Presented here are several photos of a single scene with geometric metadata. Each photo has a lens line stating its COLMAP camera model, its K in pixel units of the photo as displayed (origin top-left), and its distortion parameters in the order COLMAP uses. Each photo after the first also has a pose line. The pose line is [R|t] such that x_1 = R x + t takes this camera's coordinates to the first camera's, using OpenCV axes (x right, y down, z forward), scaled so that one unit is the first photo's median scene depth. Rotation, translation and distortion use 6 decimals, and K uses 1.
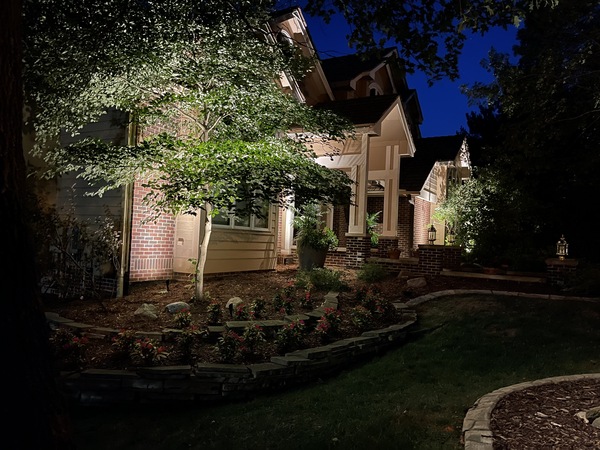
lens RADIAL K [[451.5, 0, 299.9], [0, 451.5, 227.2], [0, 0, 1]] dist [0.027268, -0.029176]
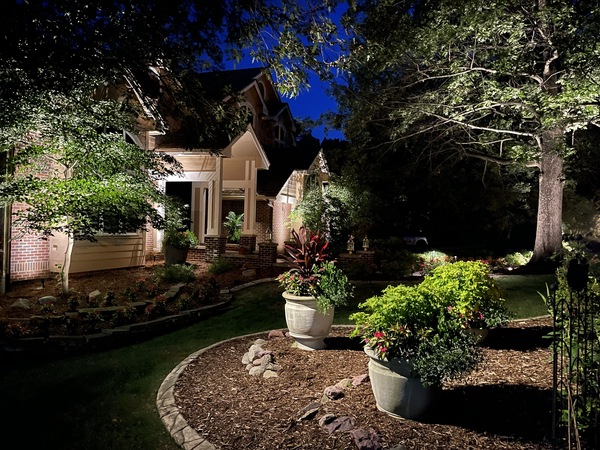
lens RADIAL K [[451.5, 0, 300.7], [0, 451.5, 222.8], [0, 0, 1]] dist [0.027268, -0.029176]
pose [[0.984408, -0.012826, 0.175434, 0.148988], [0.008253, 0.999608, 0.026770, -0.052024], [-0.175708, -0.024905, 0.984127, -0.287083]]
